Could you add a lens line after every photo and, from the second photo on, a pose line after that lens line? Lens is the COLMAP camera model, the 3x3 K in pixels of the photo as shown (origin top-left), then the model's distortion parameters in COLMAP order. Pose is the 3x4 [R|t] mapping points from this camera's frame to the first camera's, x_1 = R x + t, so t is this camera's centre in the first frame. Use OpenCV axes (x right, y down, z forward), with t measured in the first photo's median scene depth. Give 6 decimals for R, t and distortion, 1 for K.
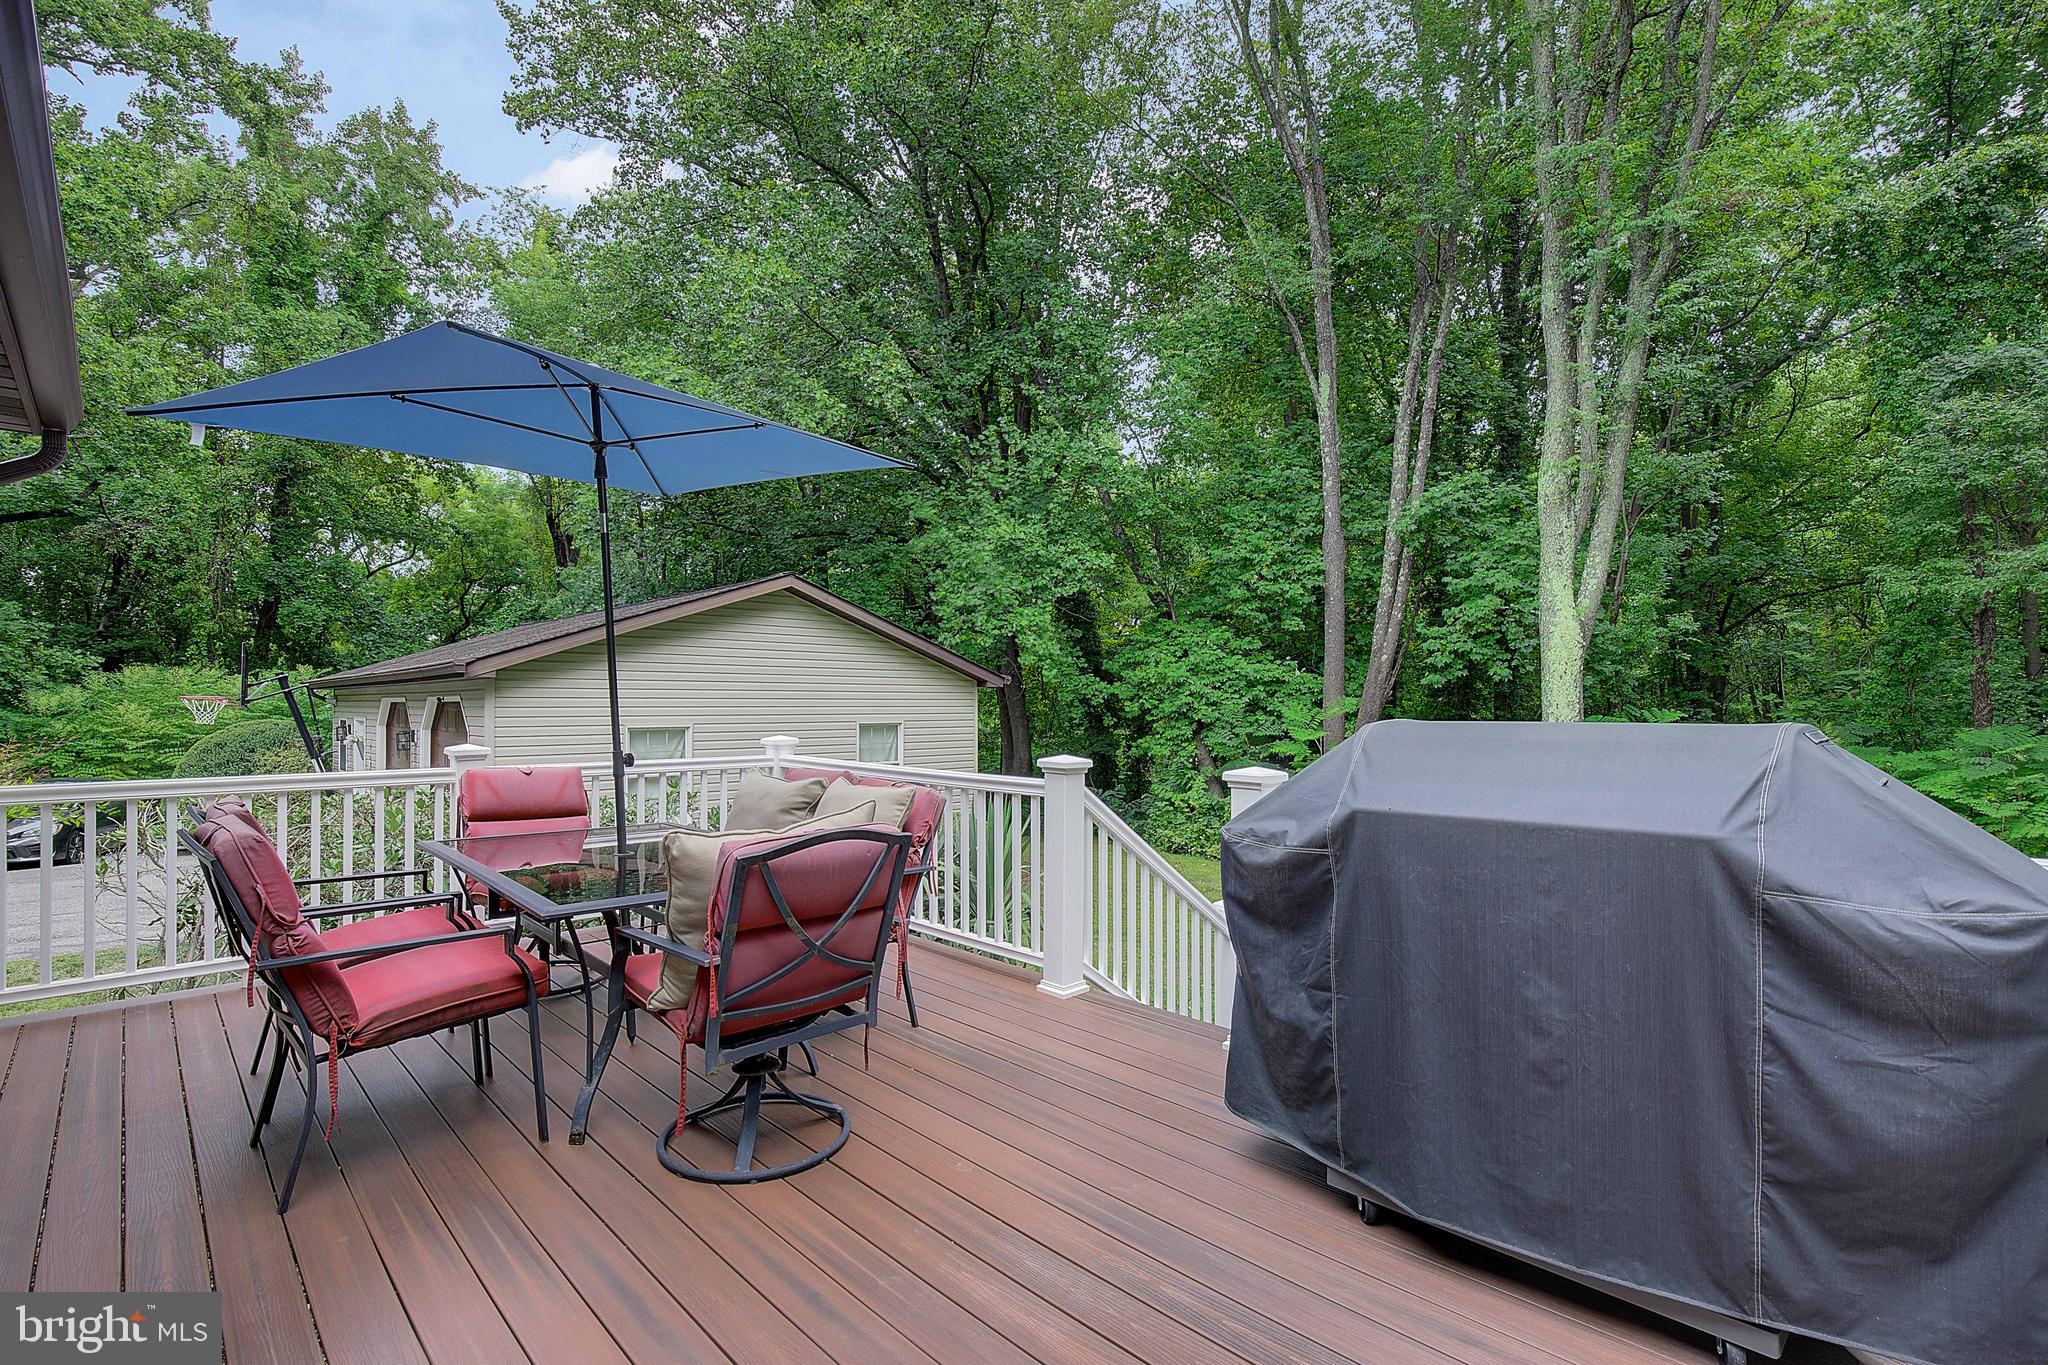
lens RADIAL K [[929.6, 0, 1033.8], [0, 929.6, 693.2], [0, 0, 1]] dist [-0.015177, -0.000360]
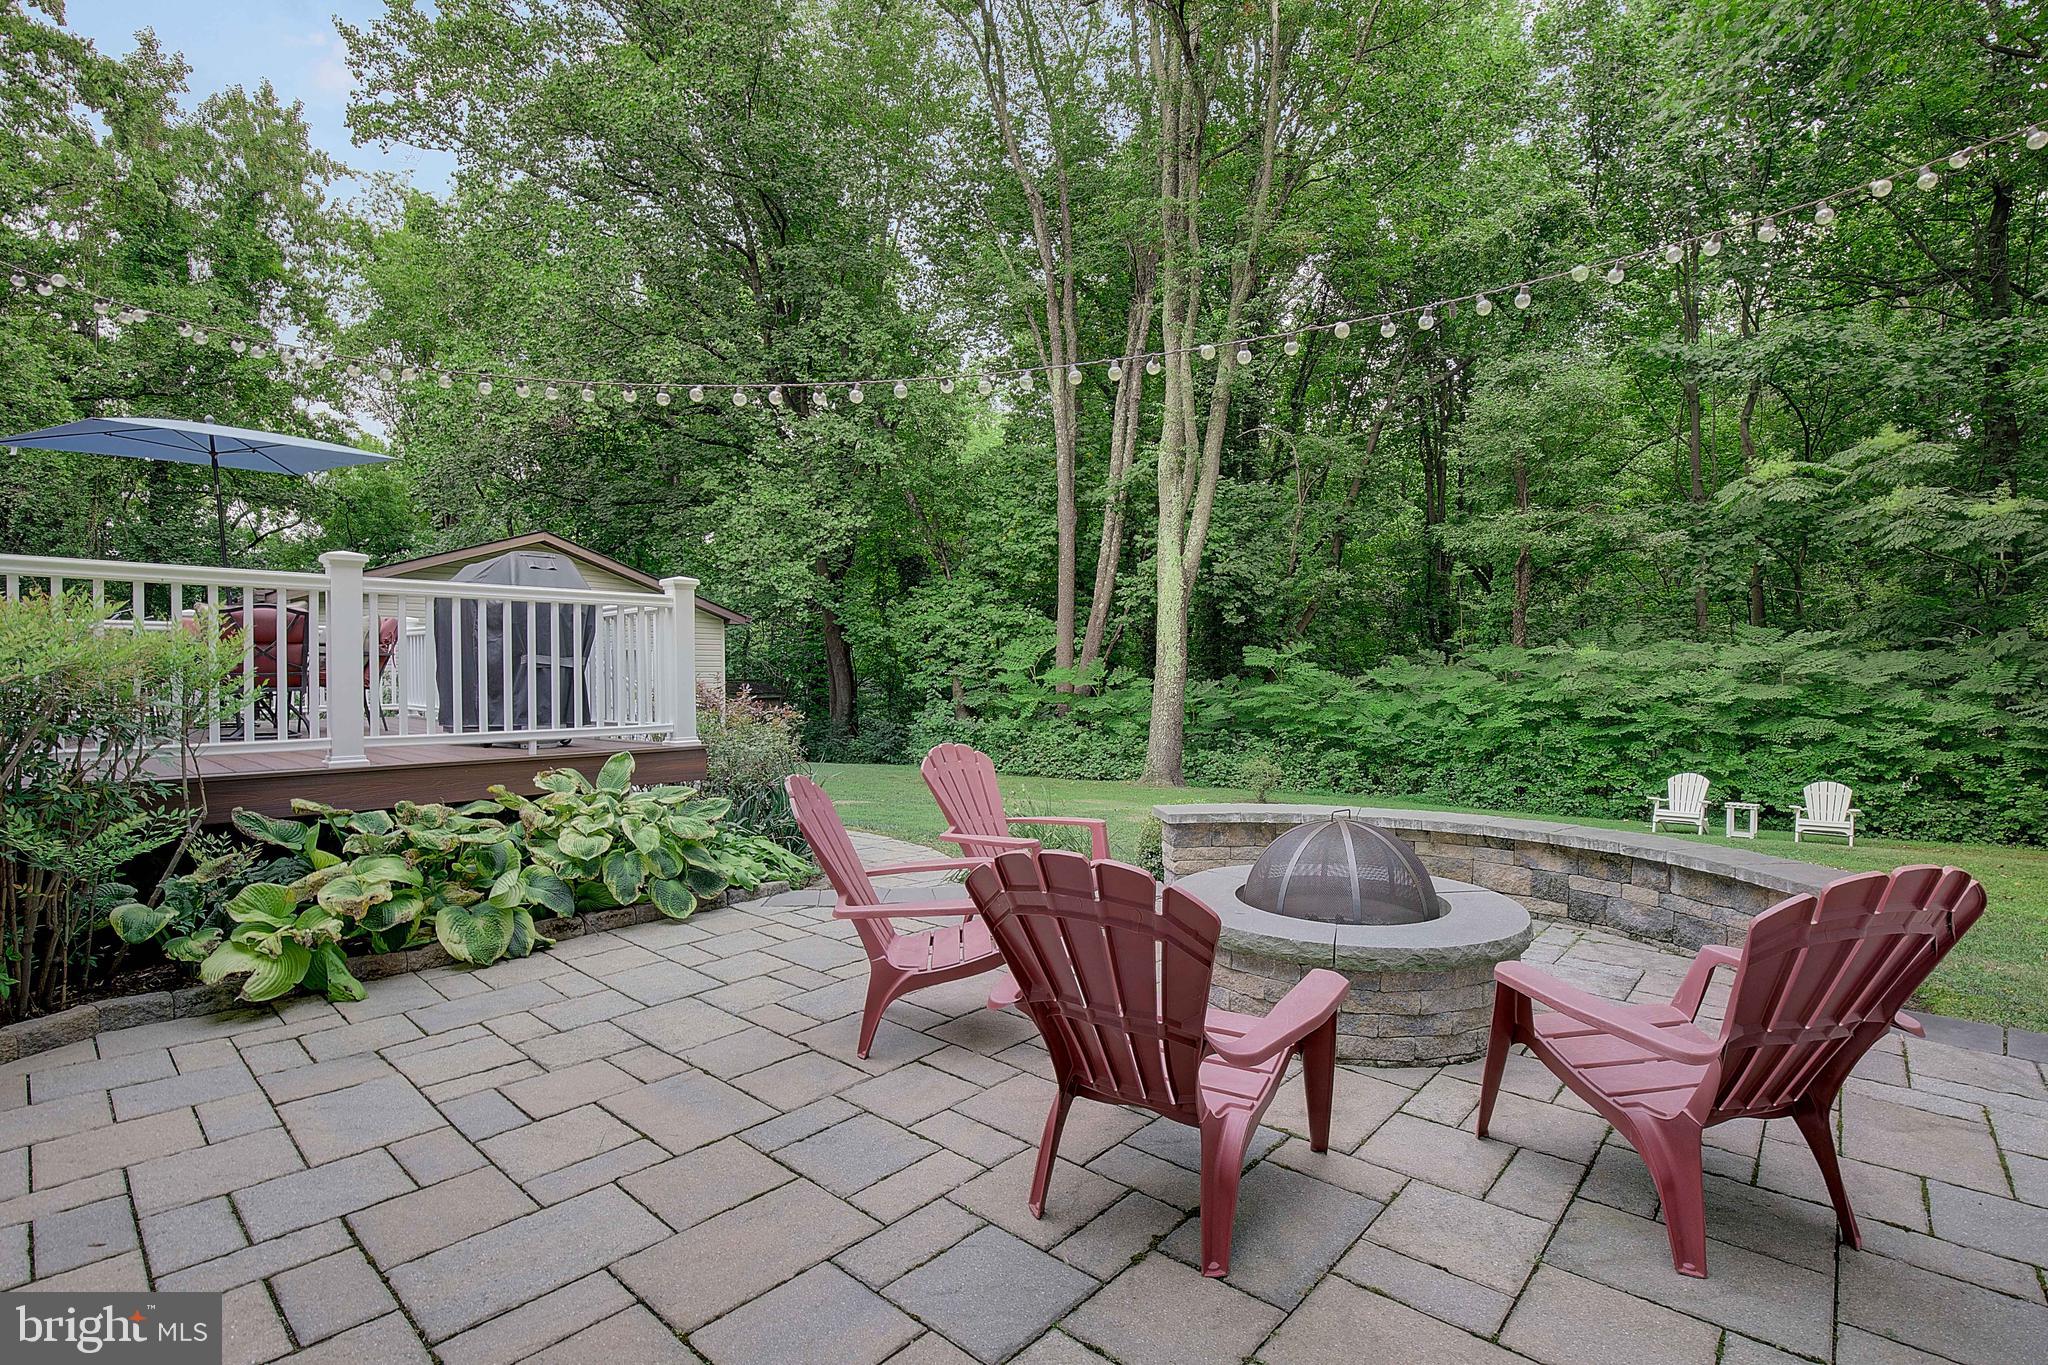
lens RADIAL K [[938.8, 0, 1024.0], [0, 938.8, 682.5], [0, 0, 1]] dist [-0.003873, -0.000512]
pose [[0.998969, -0.007105, 0.044828, 0.166996], [0.006180, 0.999766, 0.020736, 0.028240], [-0.044965, -0.020437, 0.998779, -0.165372]]
